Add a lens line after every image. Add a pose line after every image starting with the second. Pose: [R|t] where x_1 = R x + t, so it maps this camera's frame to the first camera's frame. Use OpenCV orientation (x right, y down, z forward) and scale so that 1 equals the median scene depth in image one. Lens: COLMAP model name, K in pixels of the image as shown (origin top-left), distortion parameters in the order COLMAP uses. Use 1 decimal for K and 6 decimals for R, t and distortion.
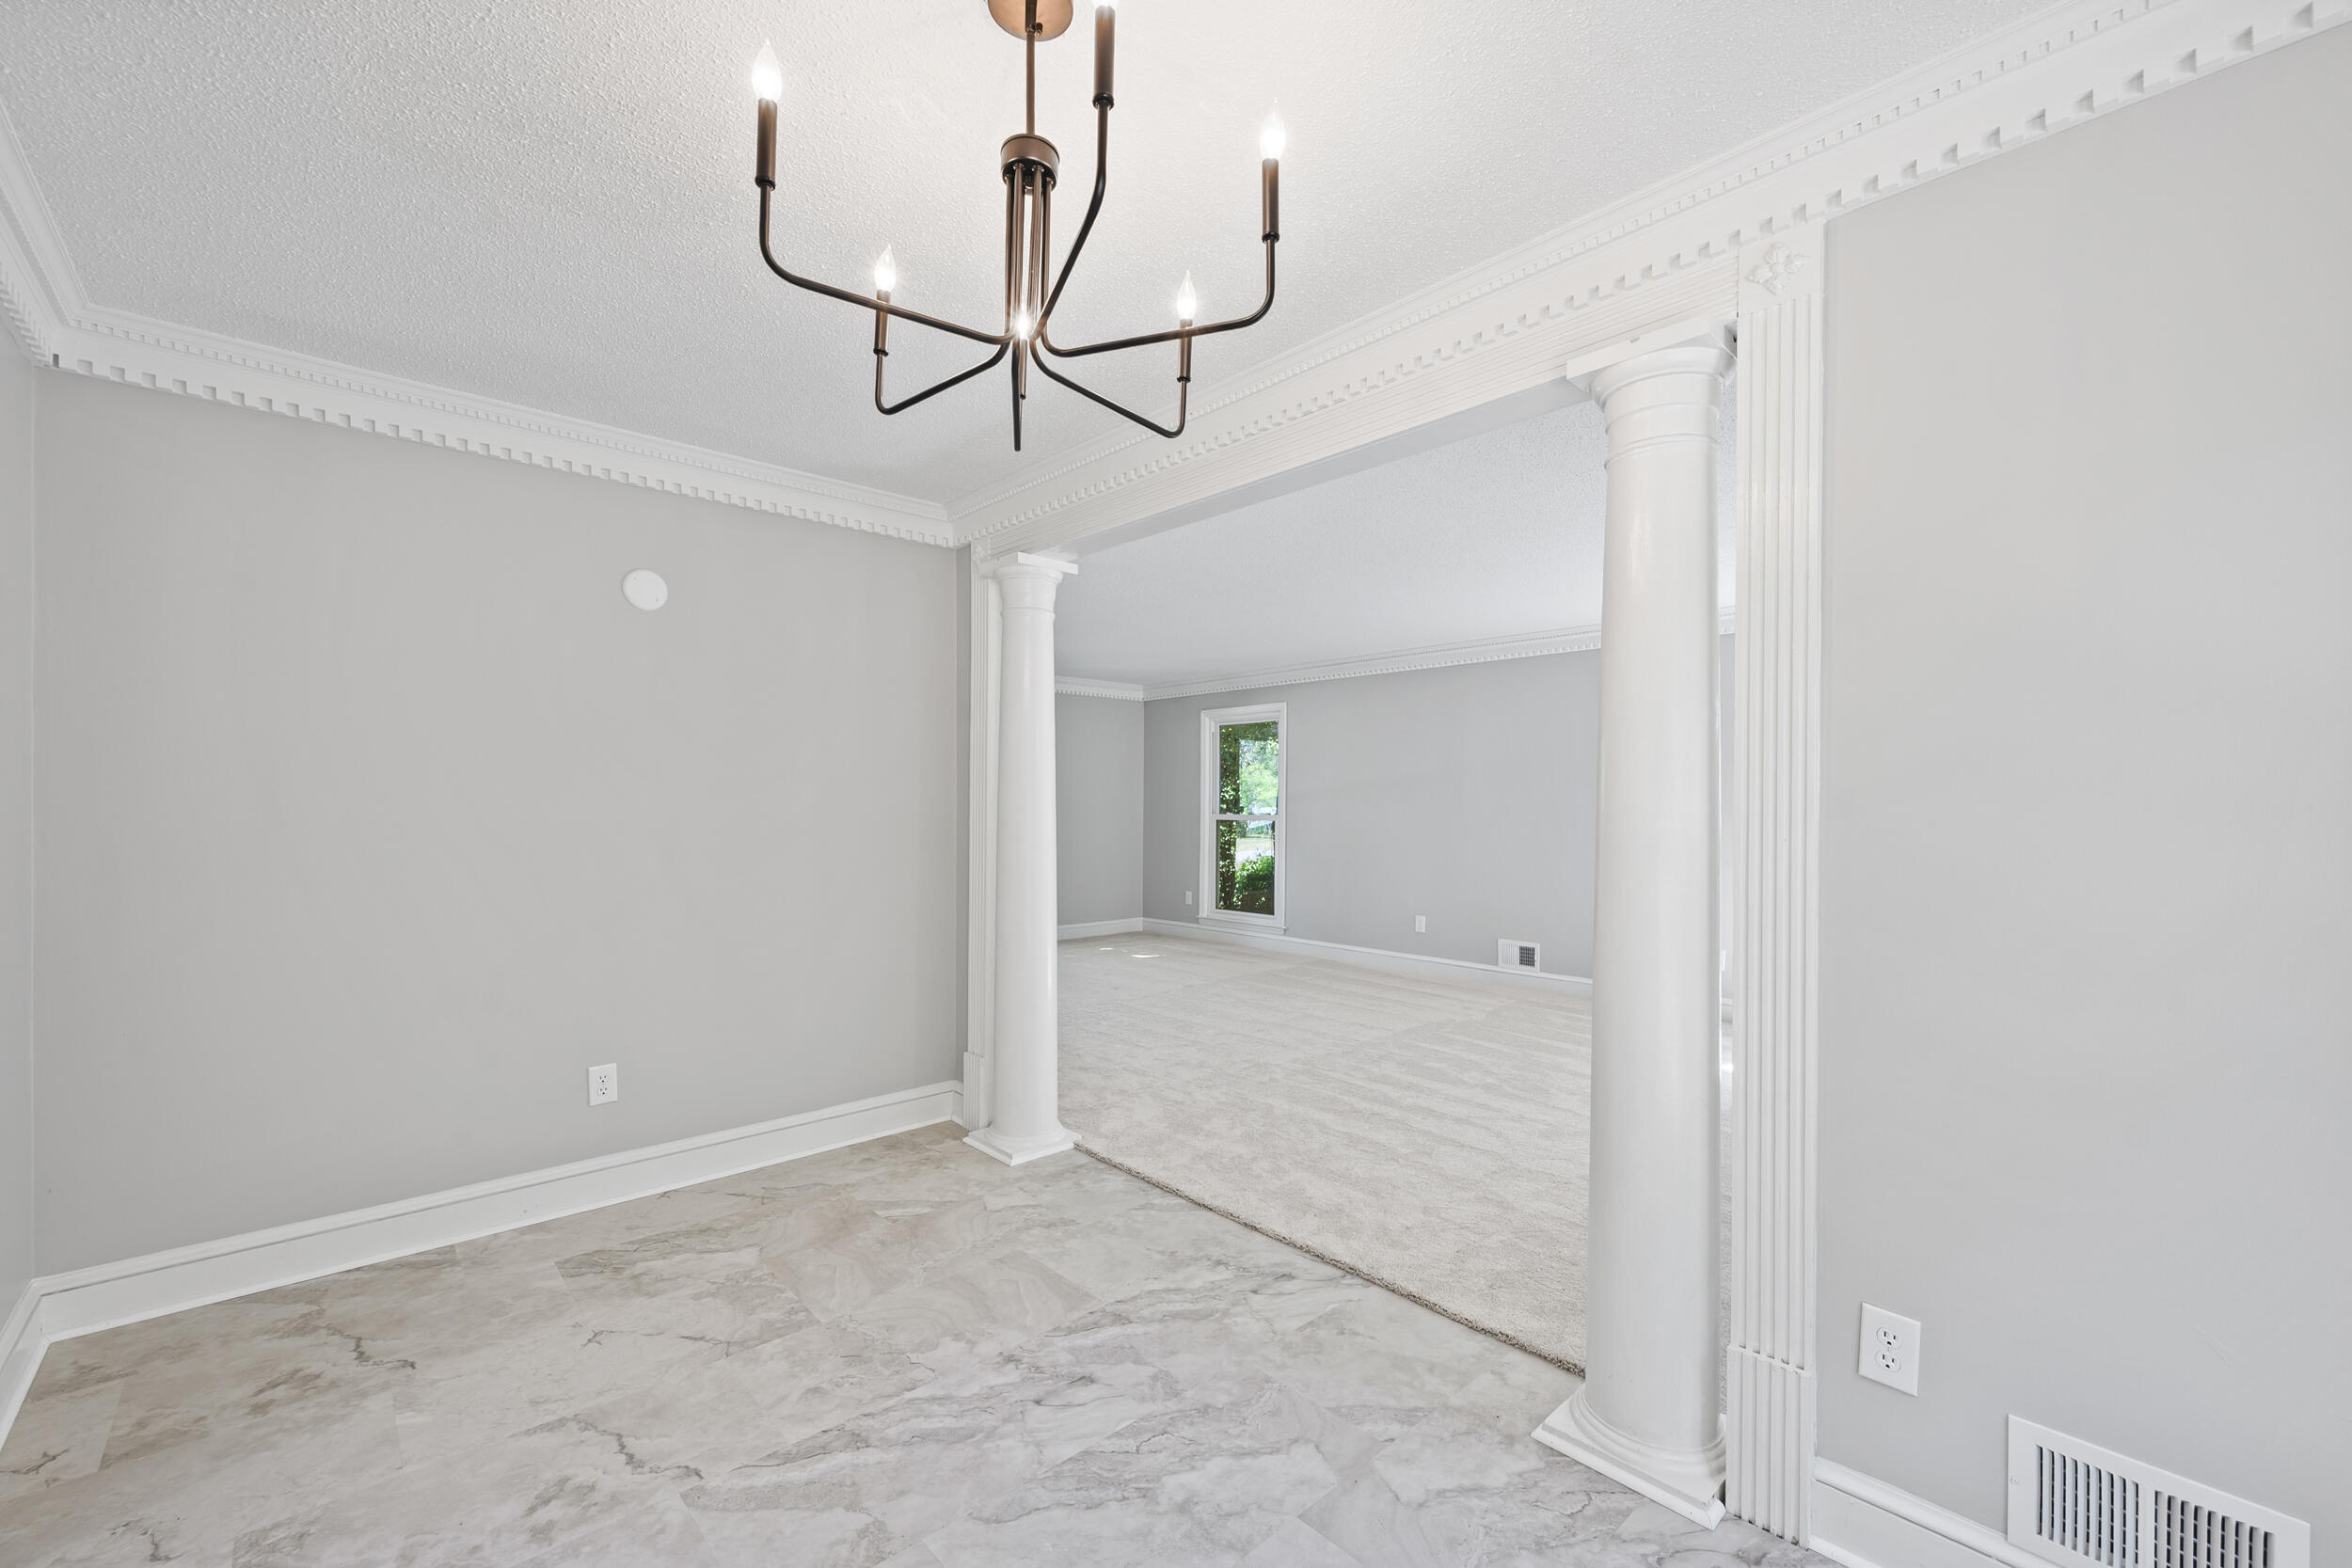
lens RADIAL K [[937.8, 0, 1175.2], [0, 937.8, 794.9], [0, 0, 1]] dist [-0.006254, 0.001572]
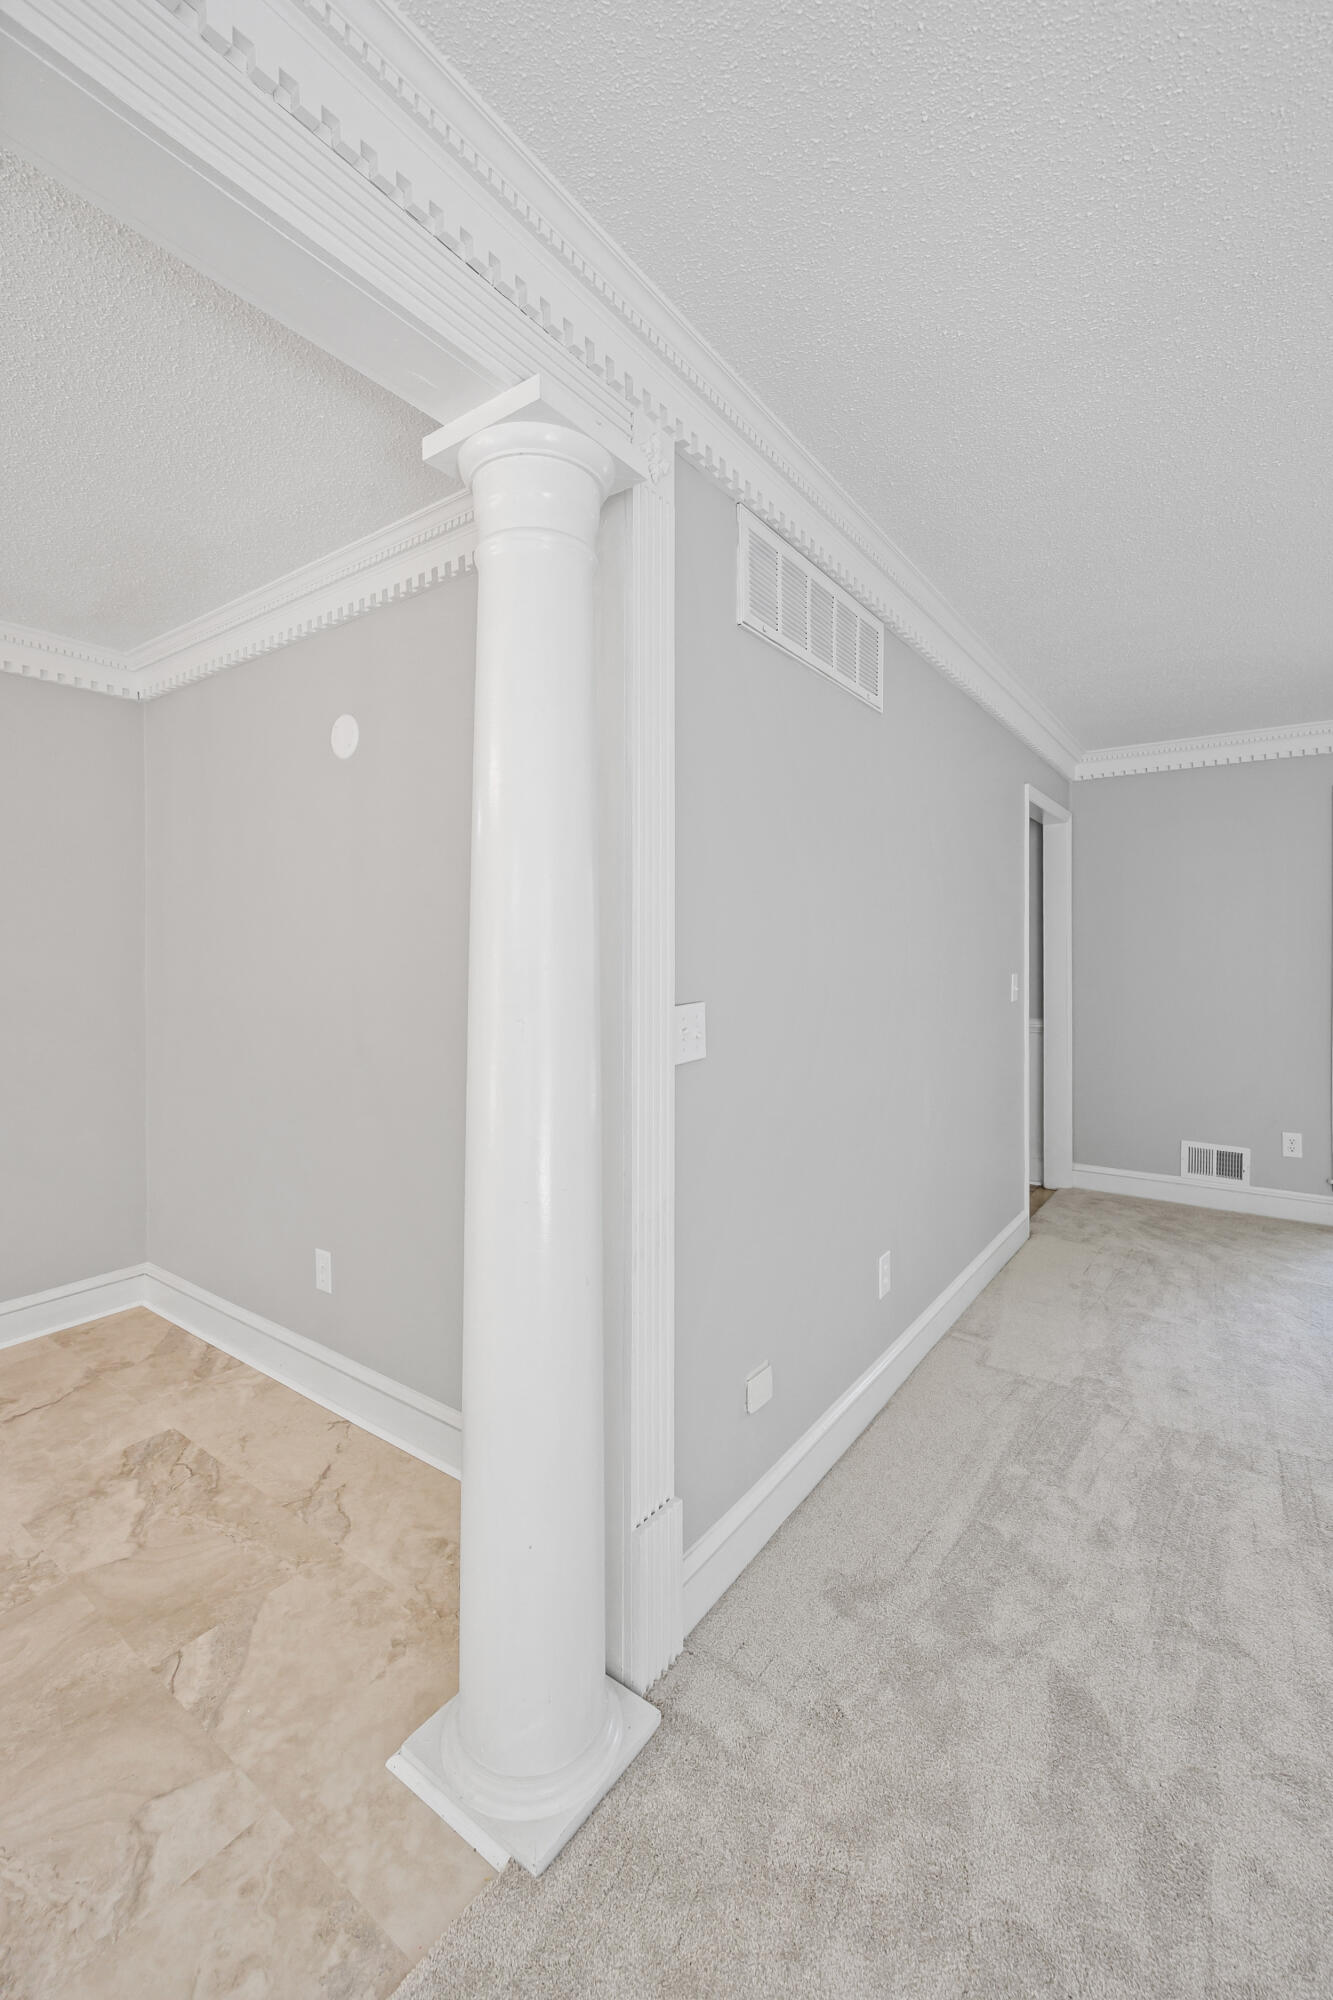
lens RADIAL K [[839.0, 0, 670.4], [0, 839.0, 956.3], [0, 0, 1]] dist [-0.001630, -0.000295]
pose [[0.201141, -0.001523, -0.979561, 0.309801], [0.007290, 0.999973, -0.000057, -0.007453], [0.979535, -0.007130, 0.201147, 1.249185]]
